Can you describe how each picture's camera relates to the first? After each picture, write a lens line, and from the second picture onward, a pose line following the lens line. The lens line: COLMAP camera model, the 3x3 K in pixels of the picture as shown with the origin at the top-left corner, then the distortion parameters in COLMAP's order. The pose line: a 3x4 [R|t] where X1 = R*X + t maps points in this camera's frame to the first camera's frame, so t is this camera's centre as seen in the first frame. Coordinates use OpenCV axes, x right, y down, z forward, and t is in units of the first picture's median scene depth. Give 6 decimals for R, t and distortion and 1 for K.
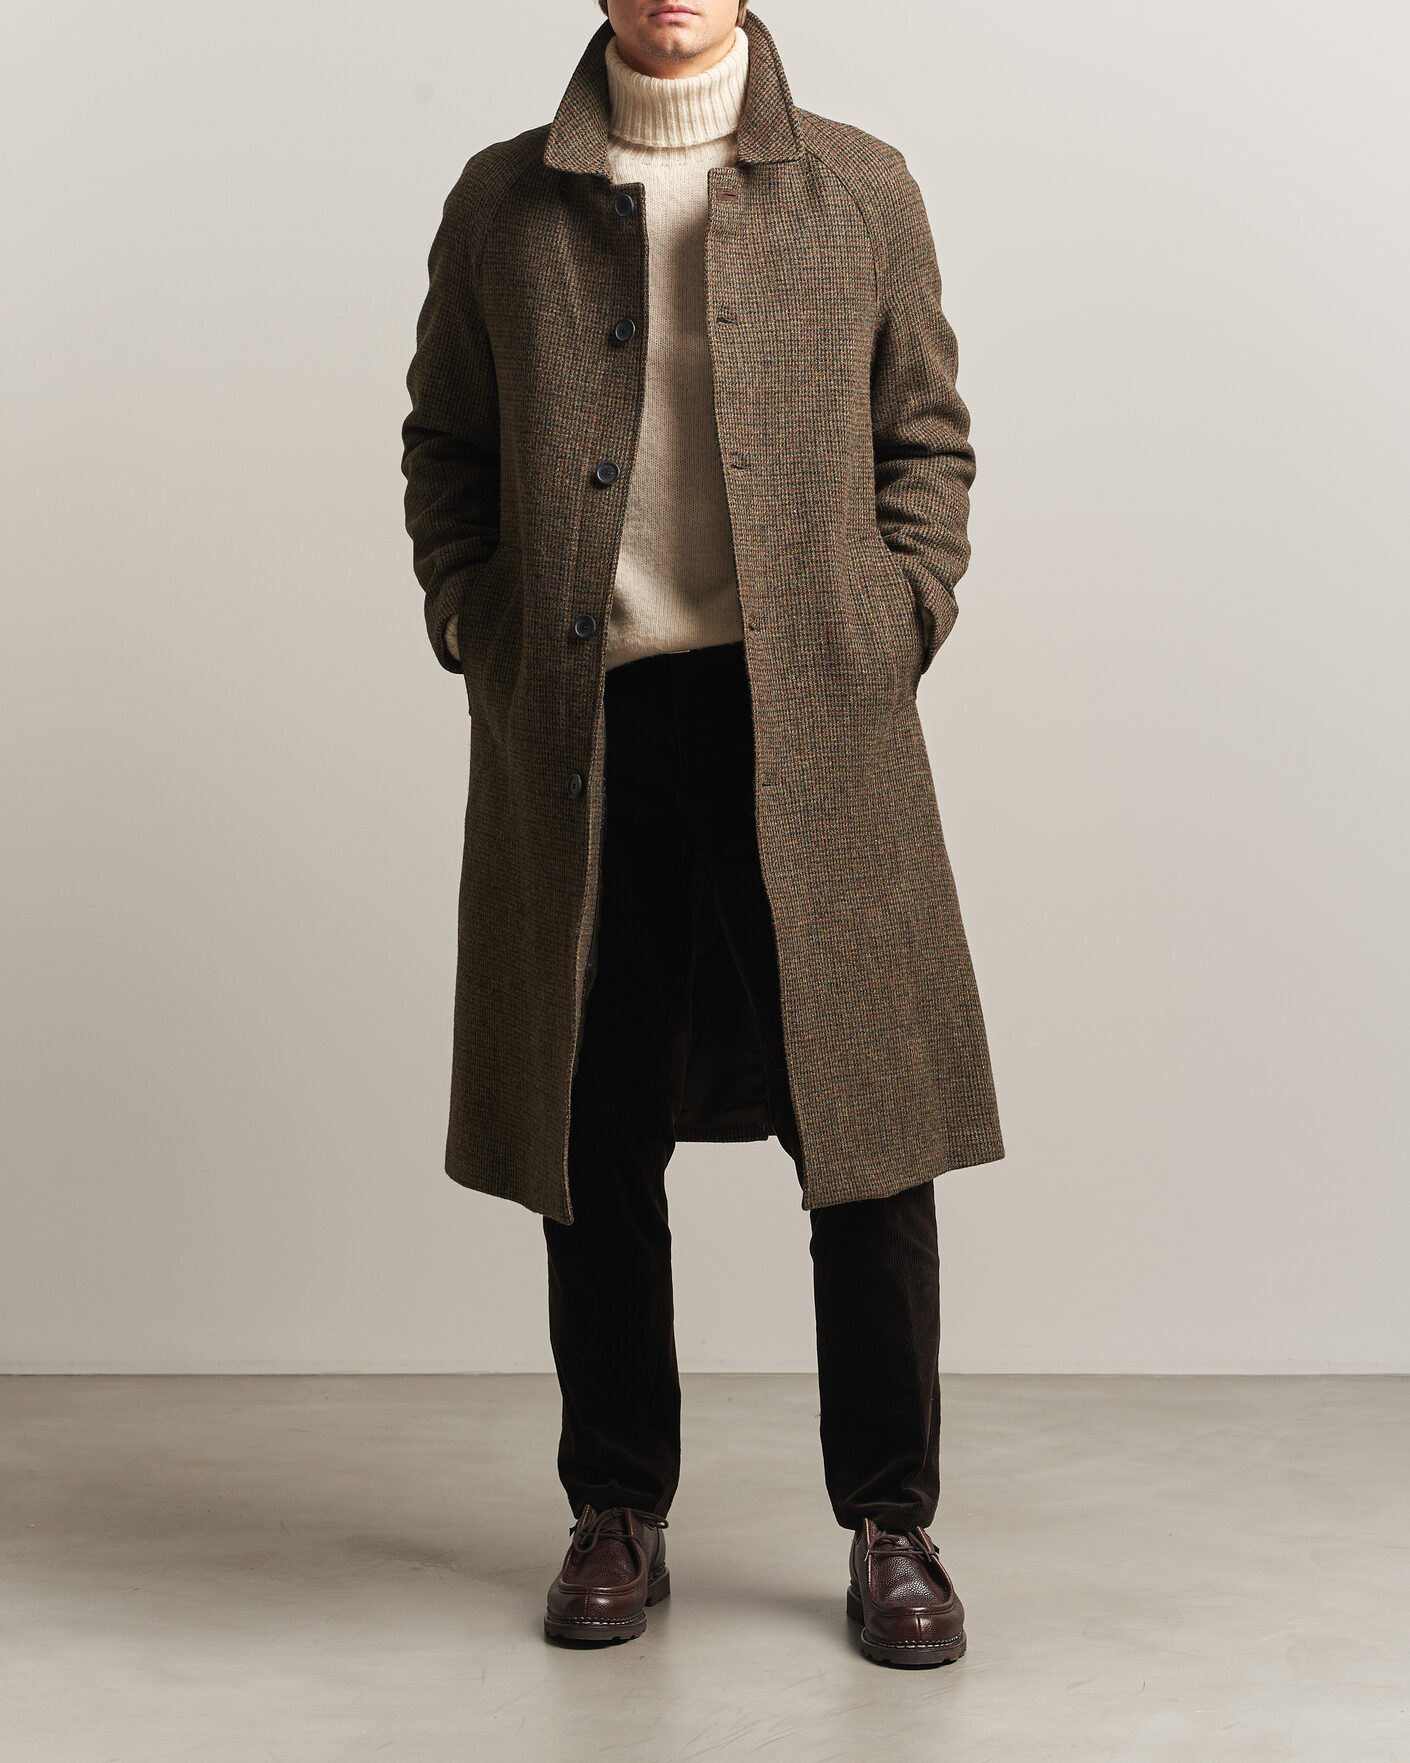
lens RADIAL K [[6324.8, 0, 705.0], [0, 6324.8, 881.5], [0, 0, 1]] dist [-0.059510, -0.486166]
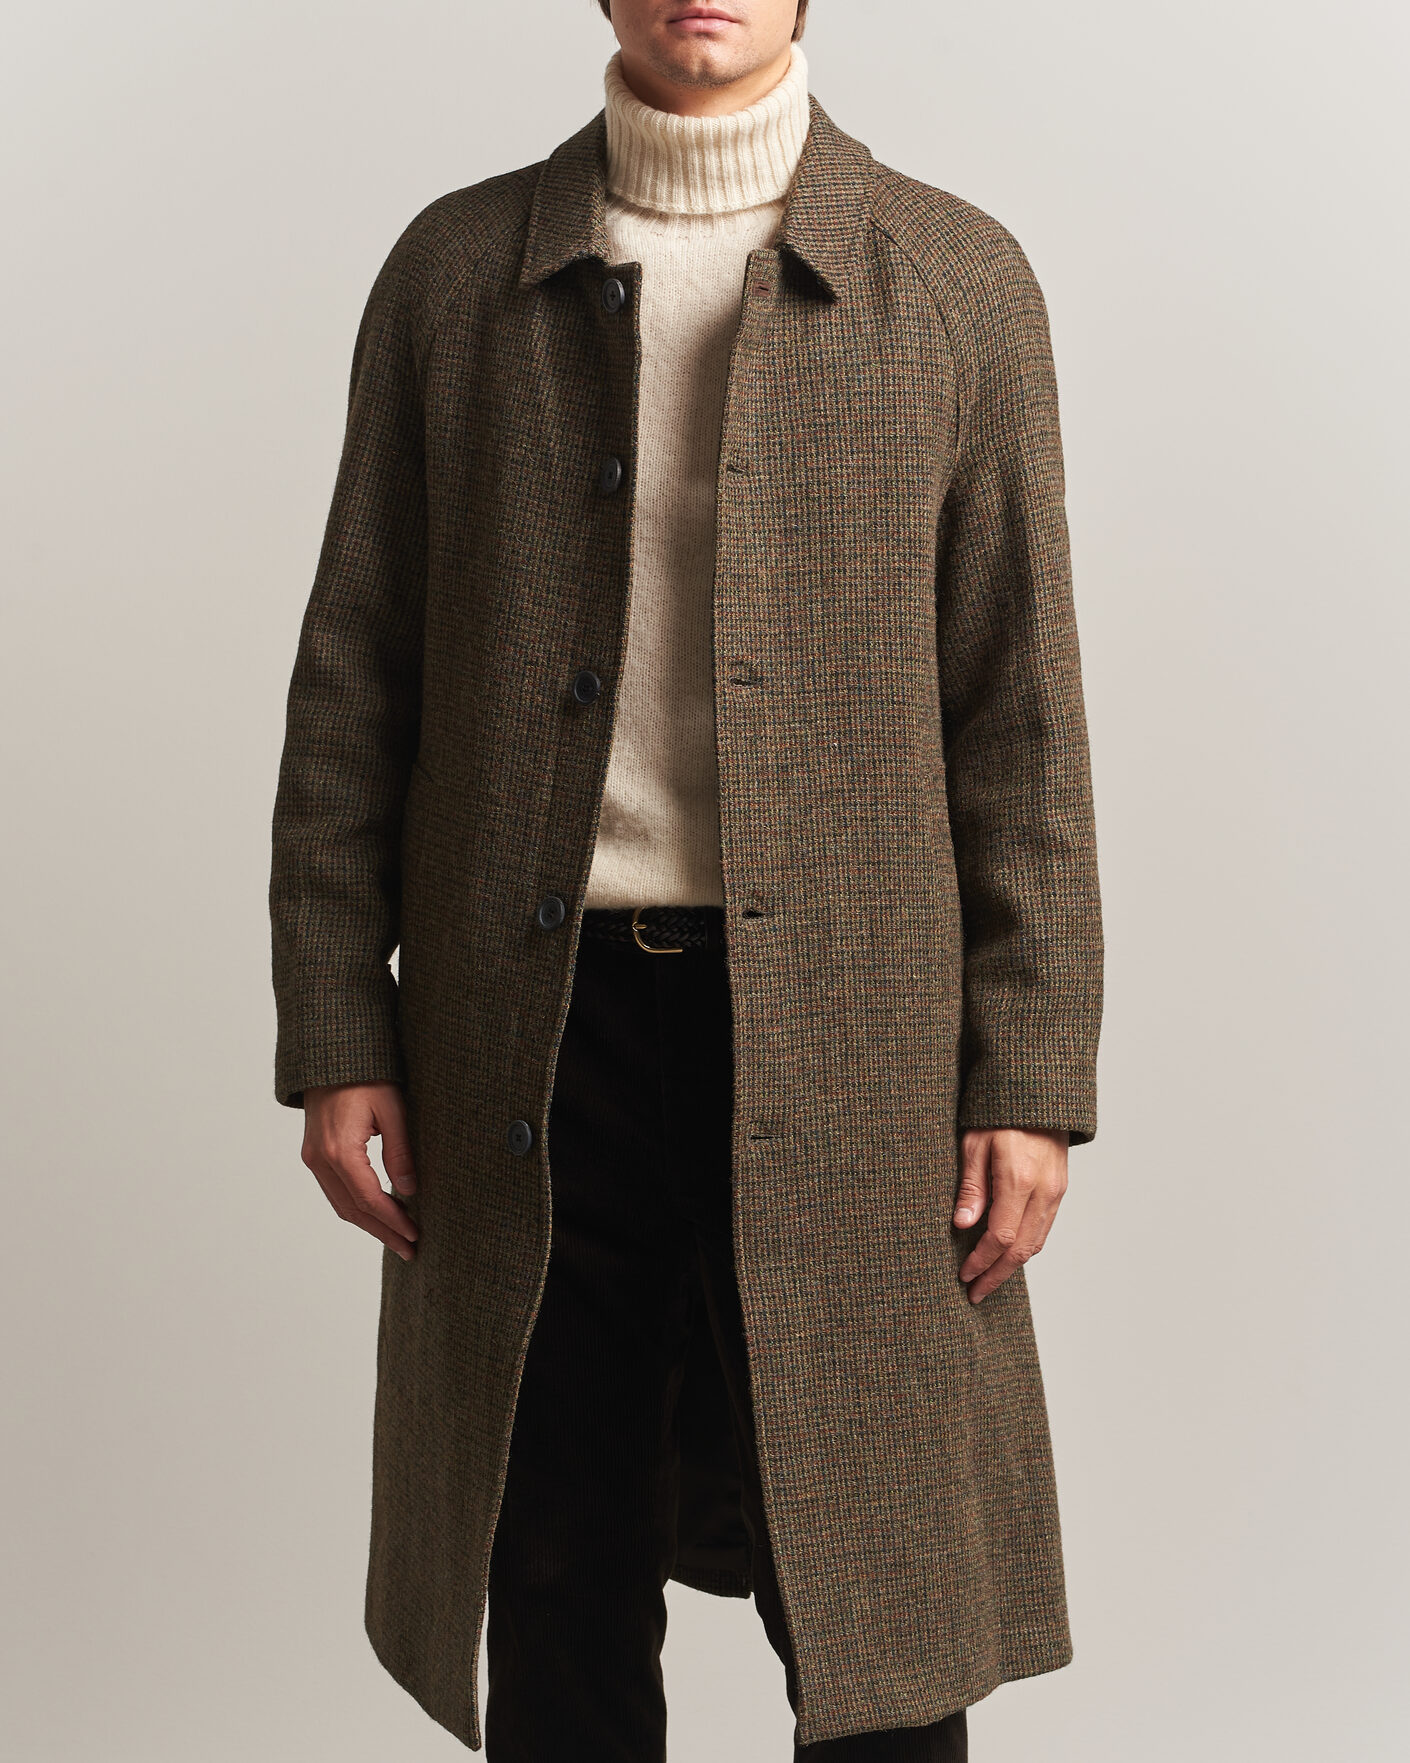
lens RADIAL K [[6324.8, 0, 705.0], [0, 6324.8, 881.5], [0, 0, 1]] dist [-0.059510, -0.486166]
pose [[0.986237, 0.009127, 0.165089, -0.116572], [0.000101, 0.998442, -0.055805, -0.004636], [-0.165341, 0.055053, 0.984699, 0.320501]]
